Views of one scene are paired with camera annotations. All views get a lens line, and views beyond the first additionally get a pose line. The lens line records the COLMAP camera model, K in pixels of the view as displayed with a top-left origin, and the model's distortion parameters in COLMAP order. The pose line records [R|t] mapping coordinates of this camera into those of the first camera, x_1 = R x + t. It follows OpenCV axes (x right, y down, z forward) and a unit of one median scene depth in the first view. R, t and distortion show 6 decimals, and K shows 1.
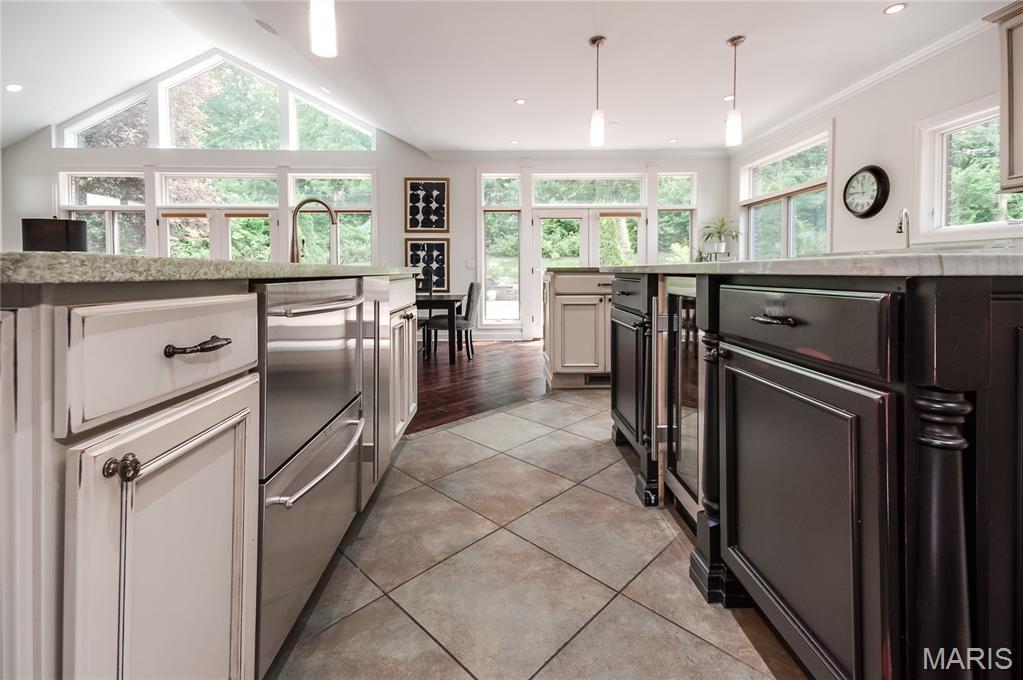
lens RADIAL K [[448.3, 0, 504.4], [0, 448.3, 277.9], [0, 0, 1]] dist [0.023614, -0.003116]
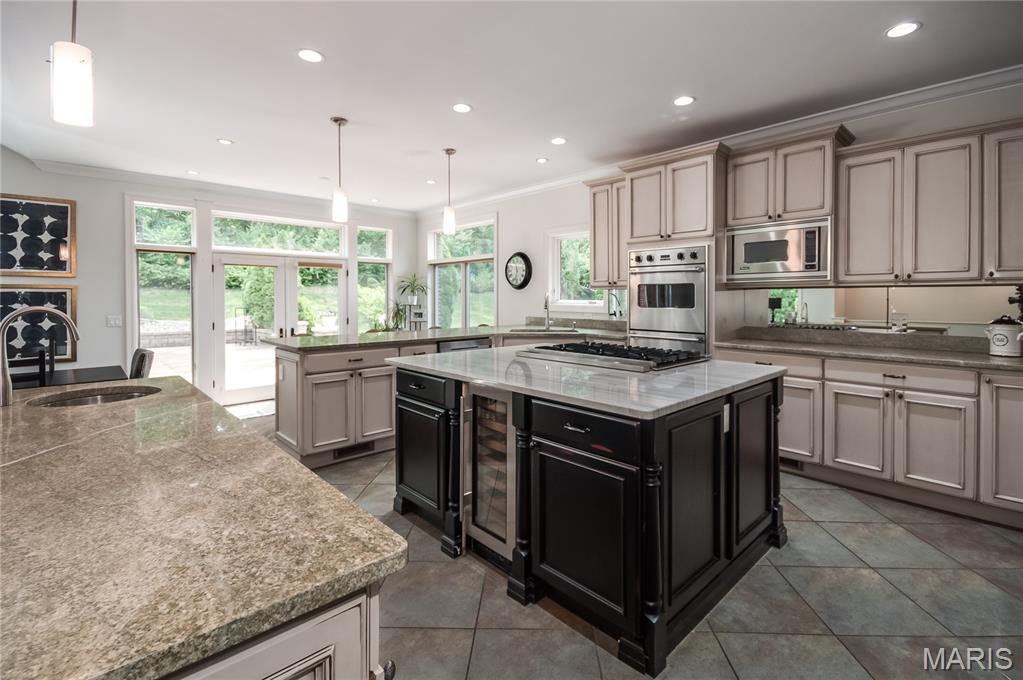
lens RADIAL K [[466.0, 0, 519.6], [0, 466.0, 296.5], [0, 0, 1]] dist [0.008199, -0.004957]
pose [[0.723768, 0.003240, 0.690036, -0.126142], [0.003669, 0.999957, -0.008544, -0.061764], [-0.690034, 0.008716, 0.723724, -0.028062]]
